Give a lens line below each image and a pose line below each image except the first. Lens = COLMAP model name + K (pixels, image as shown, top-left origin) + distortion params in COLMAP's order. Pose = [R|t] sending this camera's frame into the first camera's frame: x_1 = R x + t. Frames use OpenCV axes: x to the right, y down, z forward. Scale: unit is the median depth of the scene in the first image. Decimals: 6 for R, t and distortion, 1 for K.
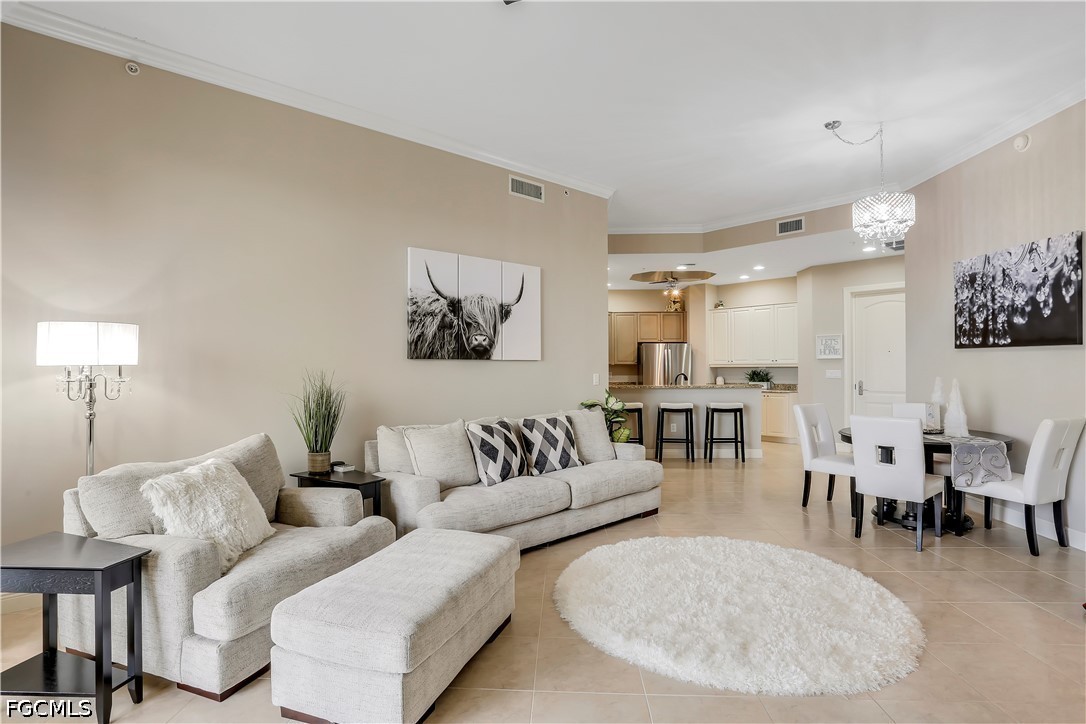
lens RADIAL K [[561.0, 0, 536.5], [0, 561.0, 370.1], [0, 0, 1]] dist [-0.041590, 0.014419]
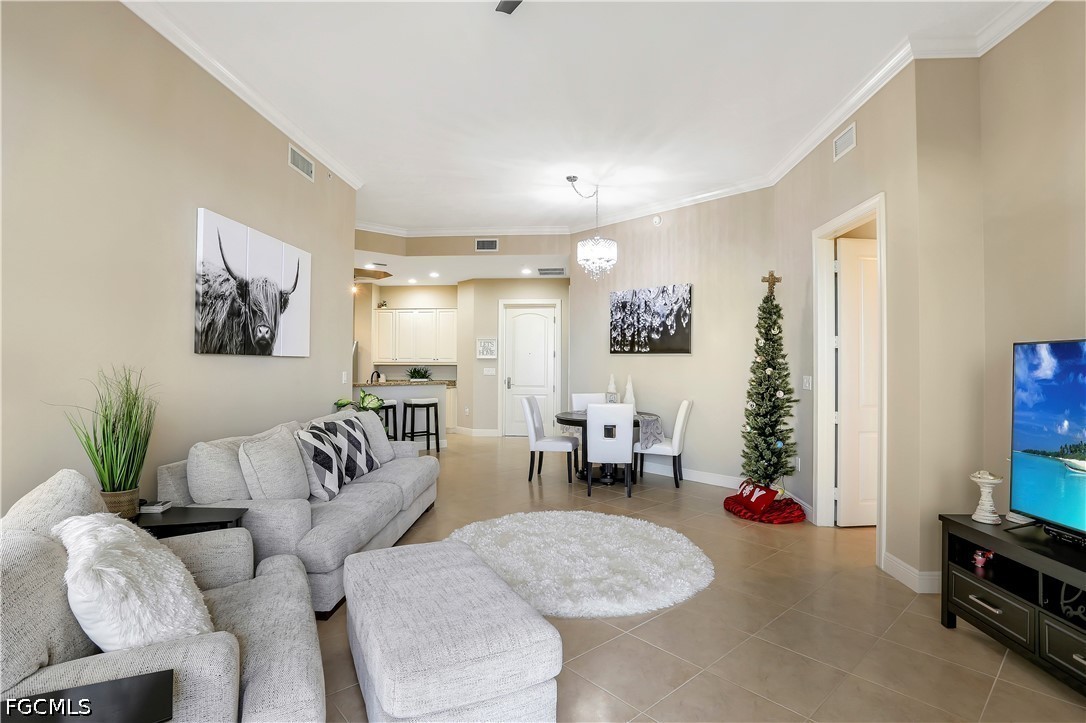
lens RADIAL K [[561.0, 0, 543.1], [0, 561.0, 358.4], [0, 0, 1]] dist [-0.041590, 0.014419]
pose [[0.703591, 0.014971, 0.710447, -0.409266], [-0.004640, 0.999854, -0.016475, -0.002599], [-0.710590, 0.008295, 0.703557, 0.124394]]
